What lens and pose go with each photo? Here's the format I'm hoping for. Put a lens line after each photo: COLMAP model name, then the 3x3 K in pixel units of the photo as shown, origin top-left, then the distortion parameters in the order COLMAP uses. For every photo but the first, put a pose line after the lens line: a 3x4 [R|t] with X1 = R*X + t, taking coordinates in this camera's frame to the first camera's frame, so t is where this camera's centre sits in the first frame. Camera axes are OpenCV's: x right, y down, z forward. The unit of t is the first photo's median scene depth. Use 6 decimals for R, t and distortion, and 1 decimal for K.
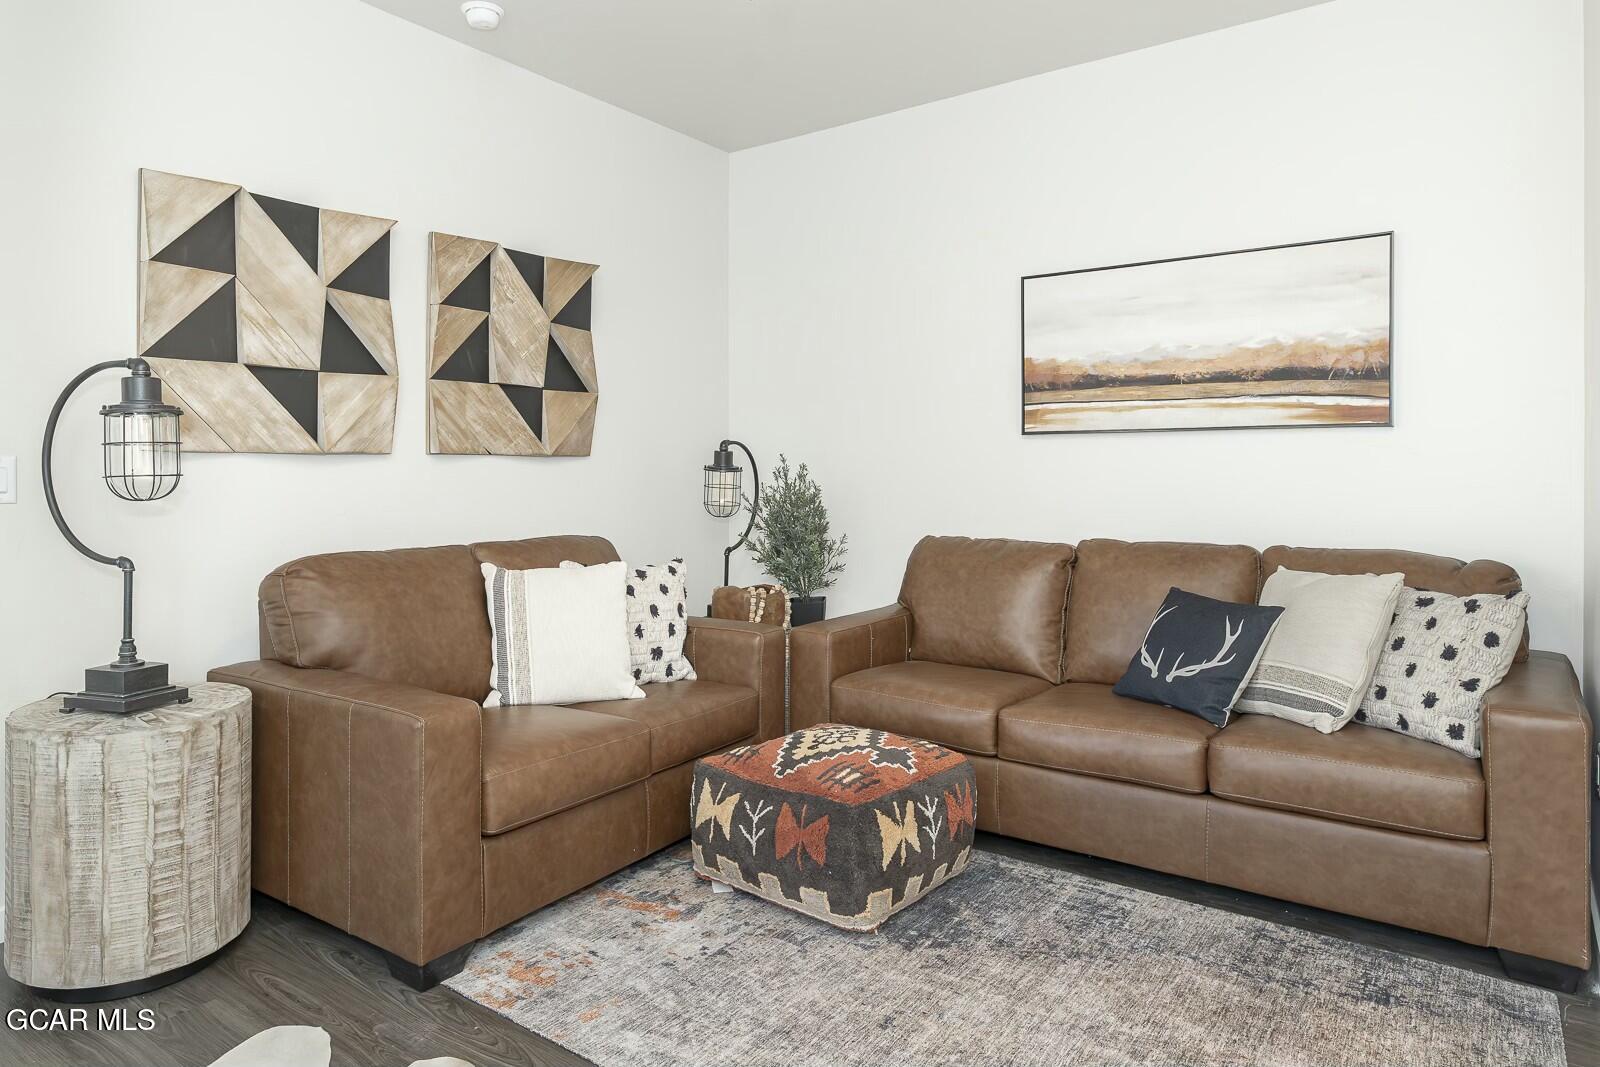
lens RADIAL K [[988.9, 0, 729.5], [0, 988.9, 468.7], [0, 0, 1]] dist [-0.005062, 0.001876]
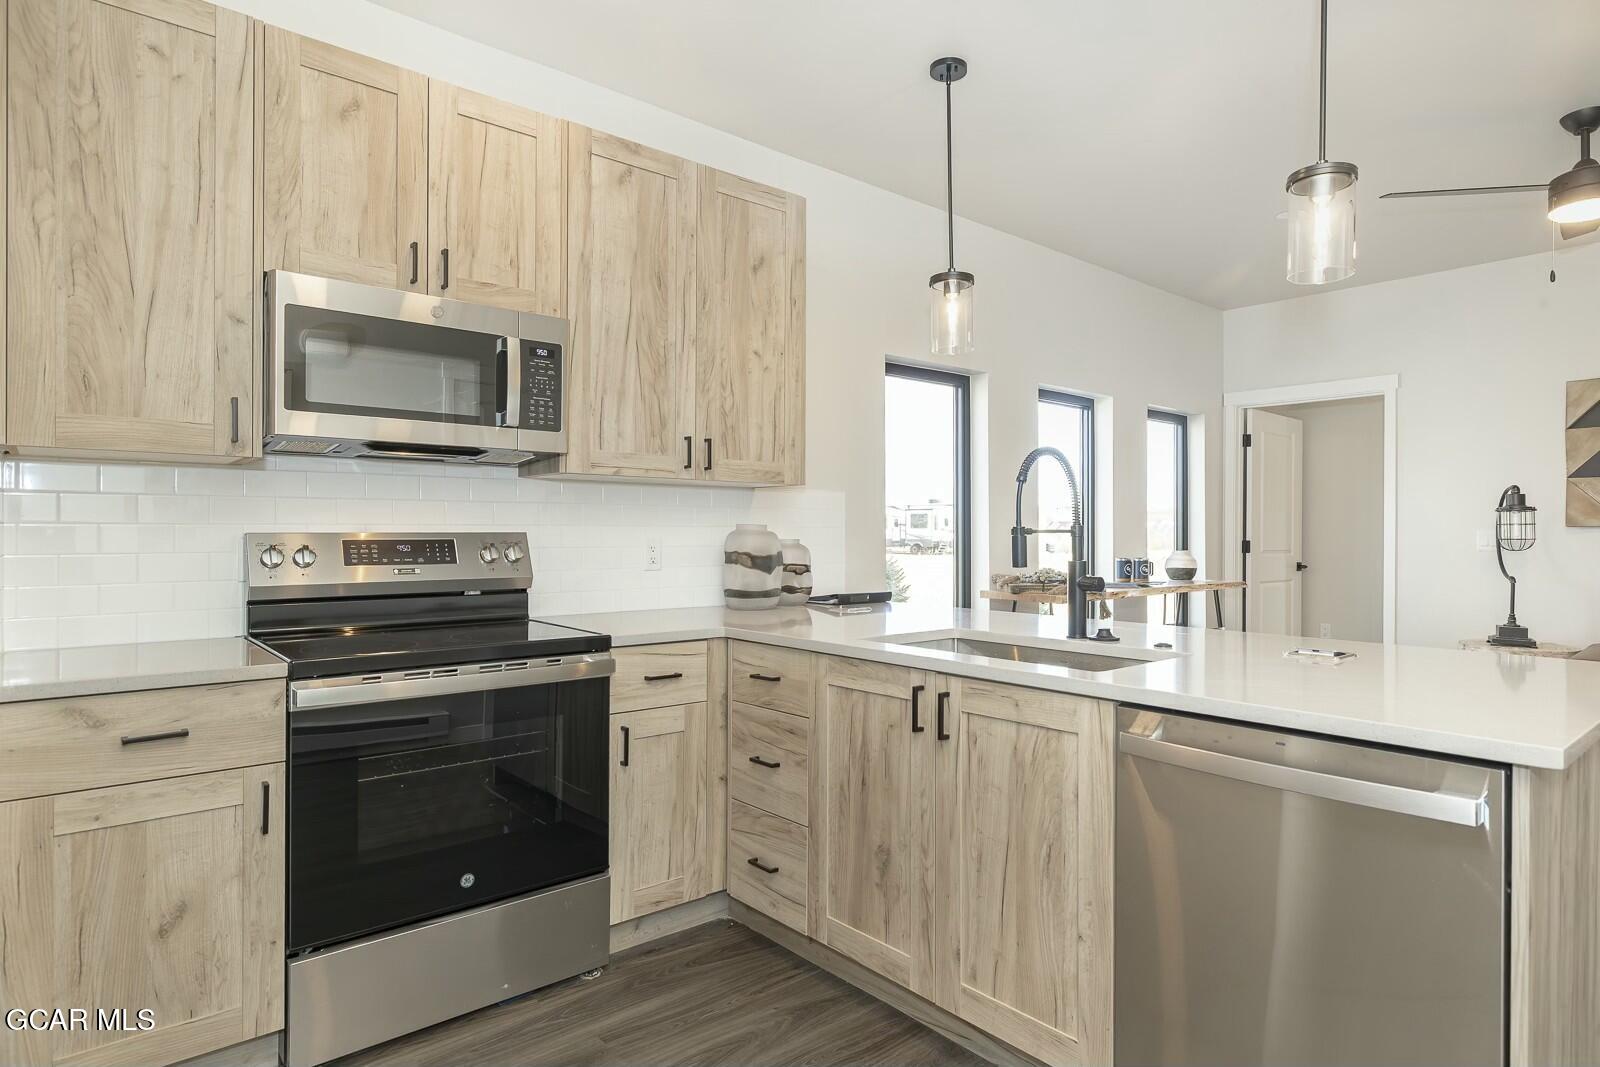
lens RADIAL K [[899.4, 0, 839.6], [0, 899.4, 531.3], [0, 0, 1]] dist [0.002380, -0.000985]
pose [[-0.183642, -0.000174, -0.982993, 1.247109], [-0.001631, 0.999999, 0.000128, -0.005161], [0.982992, 0.001627, -0.183642, -0.070449]]
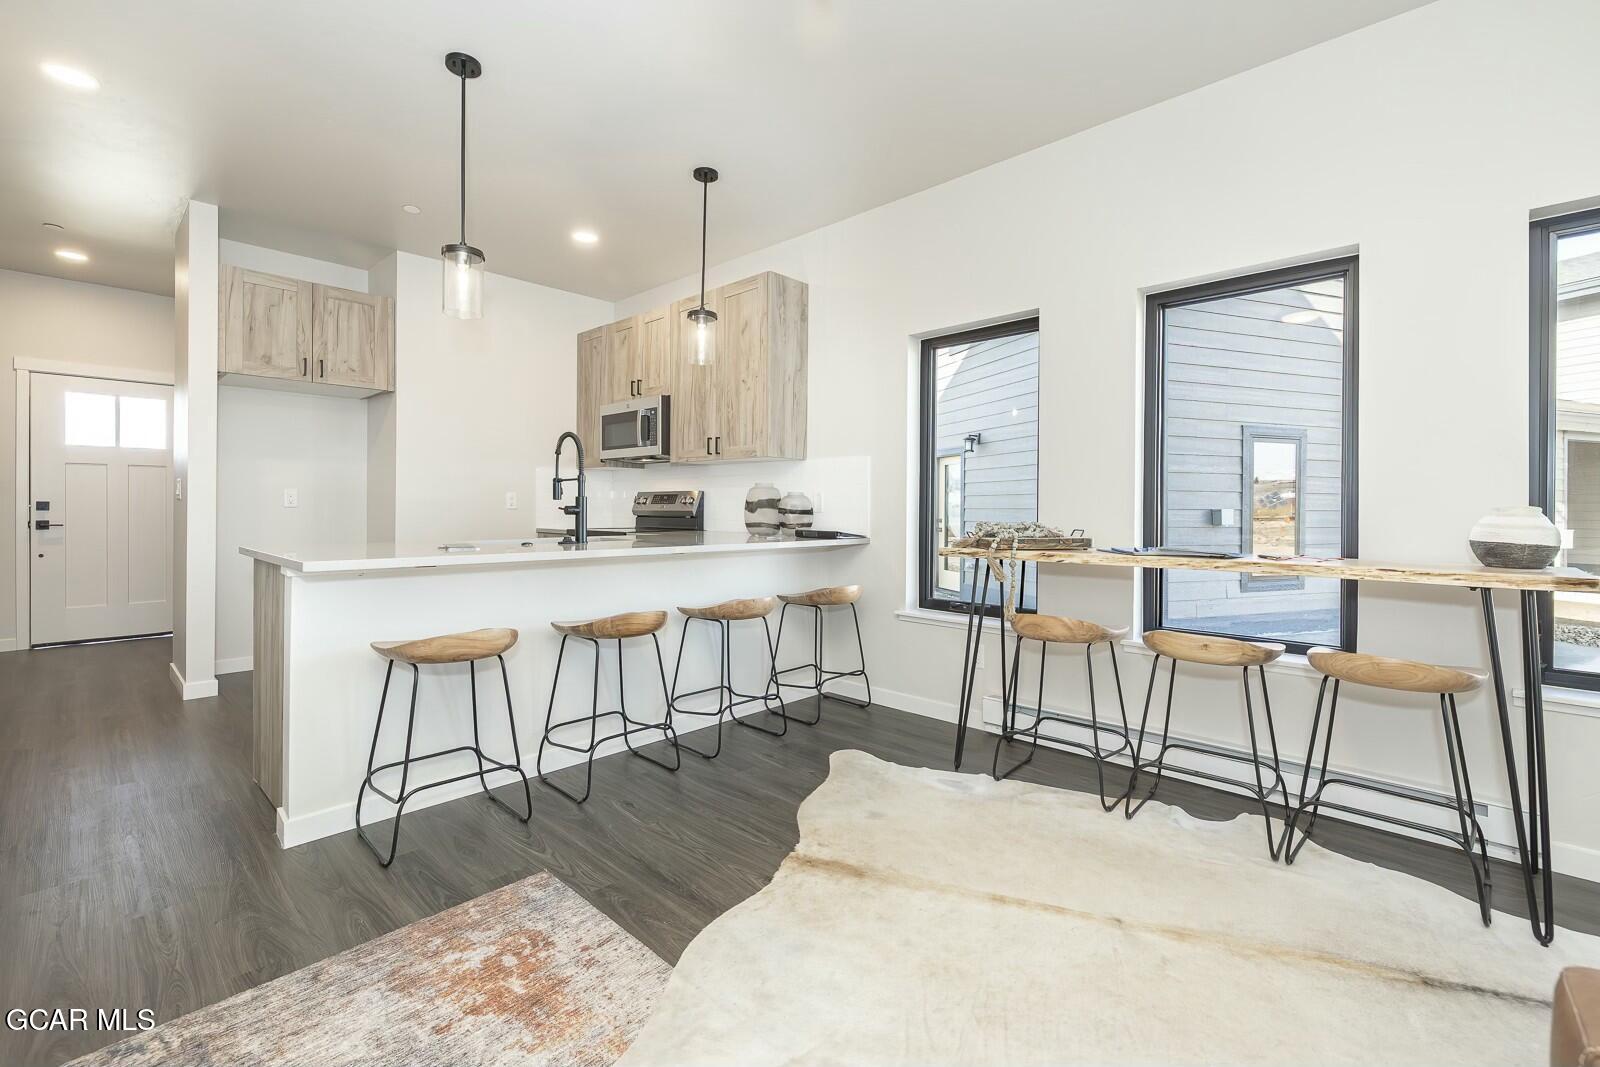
lens RADIAL K [[688.1, 0, 791.7], [0, 688.1, 511.7], [0, 0, 1]] dist [-0.000401, 0.000552]
pose [[-0.994348, -0.006866, 0.105952, 0.007898], [-0.006391, 0.999968, 0.004816, 0.035987], [-0.105982, 0.004112, -0.994360, 0.963916]]
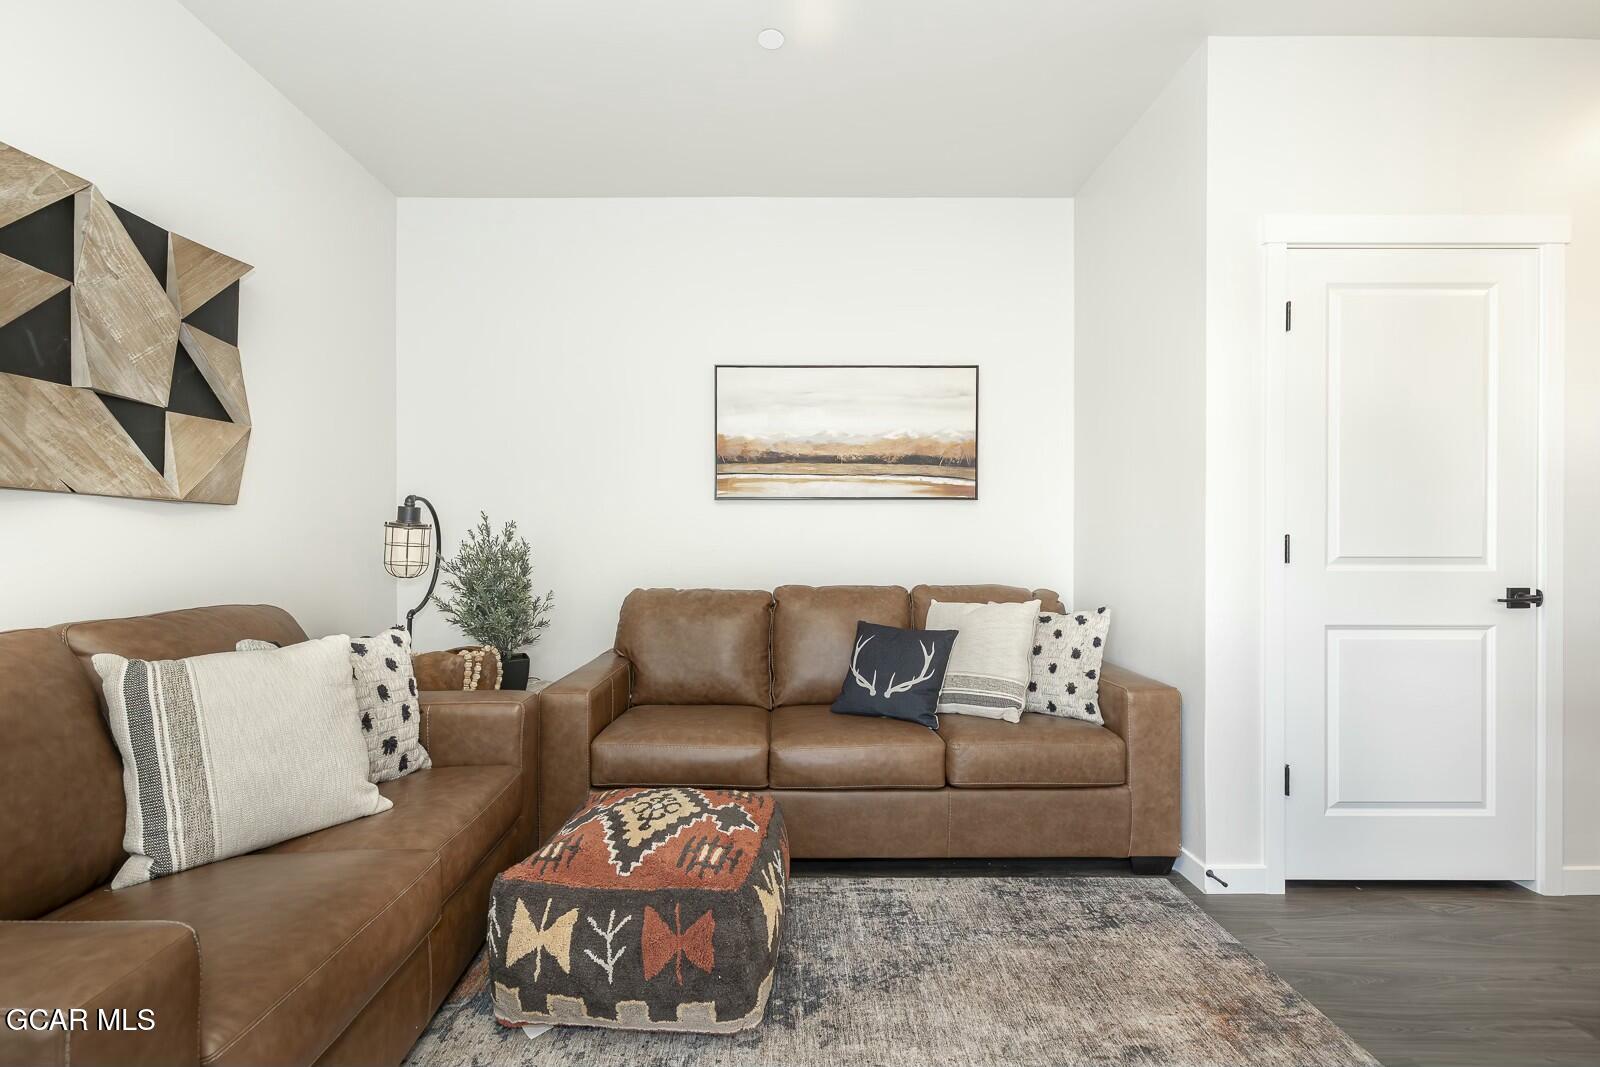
lens RADIAL K [[685.0, 0, 787.0], [0, 685.0, 546.9], [0, 0, 1]] dist [0.000788, -0.000060]
pose [[0.788691, 0.000298, 0.614789, -0.174166], [-0.002336, 0.999994, 0.002512, 0.025055], [-0.614785, -0.003418, 0.788687, 0.391121]]
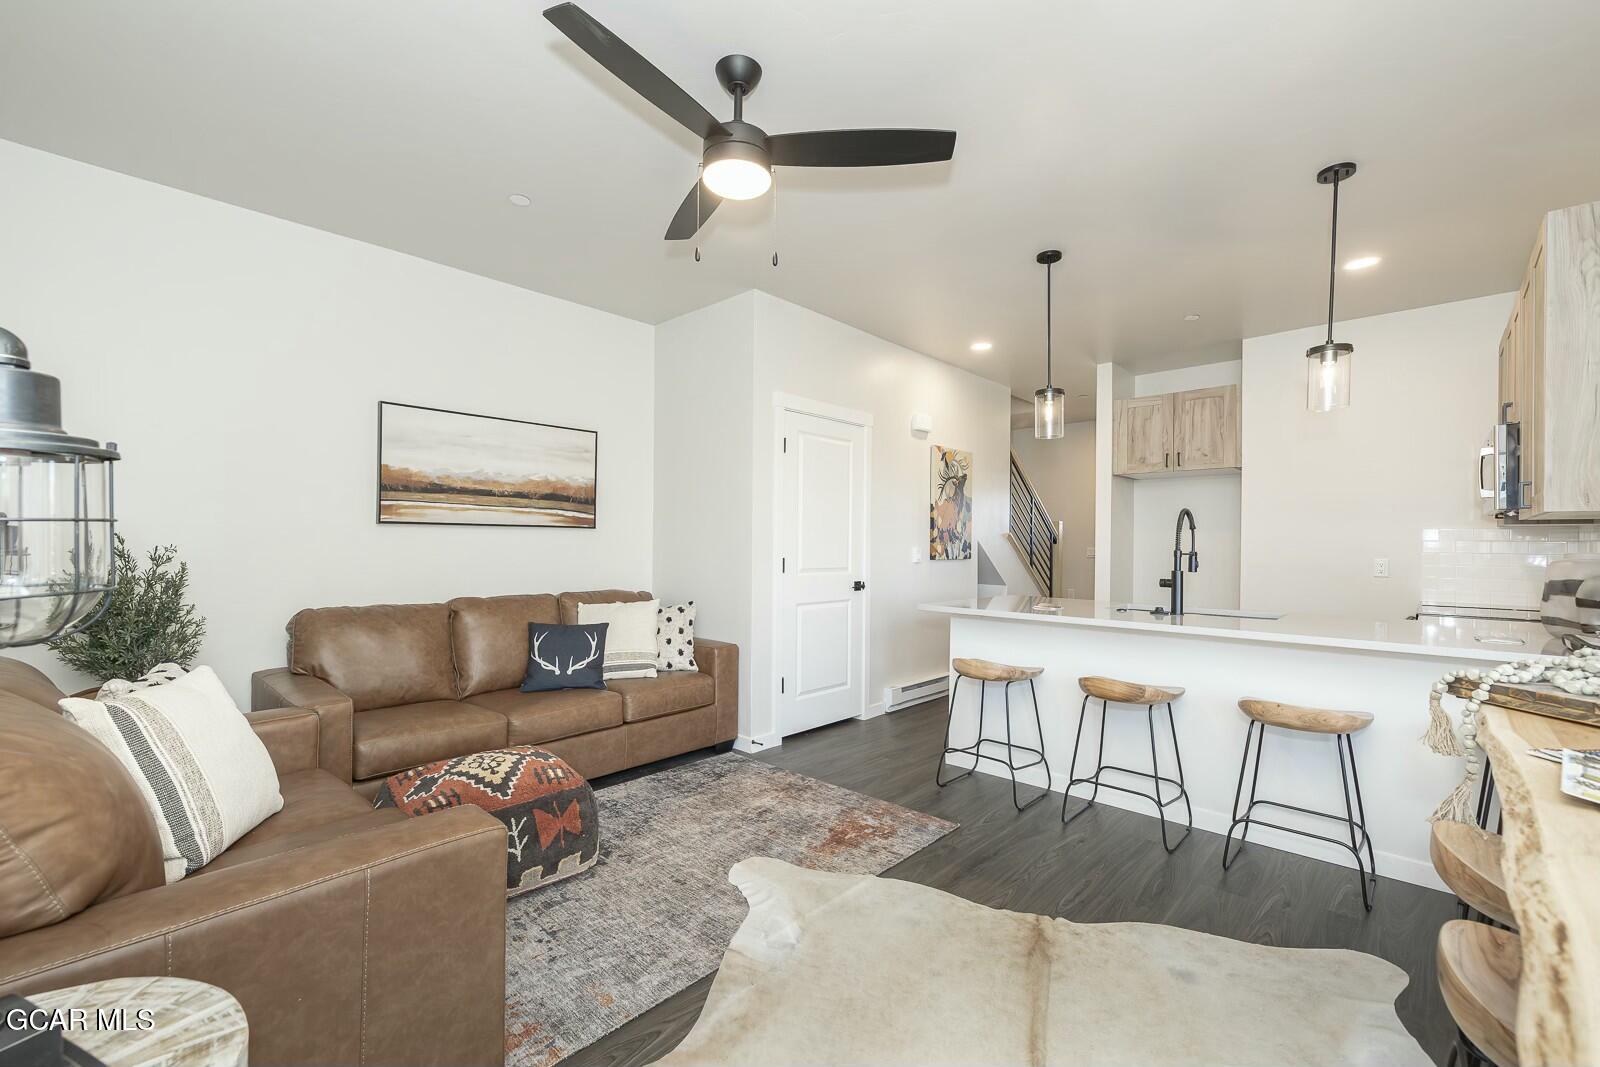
lens RADIAL K [[671.2, 0, 800.2], [0, 671.2, 543.3], [0, 0, 1]] dist [0.001387, -0.000223]
pose [[0.093350, 0.004007, 0.995625, -0.668332], [-0.009592, 0.999949, -0.003125, -0.013373], [-0.995587, -0.009258, 0.093384, 0.475064]]
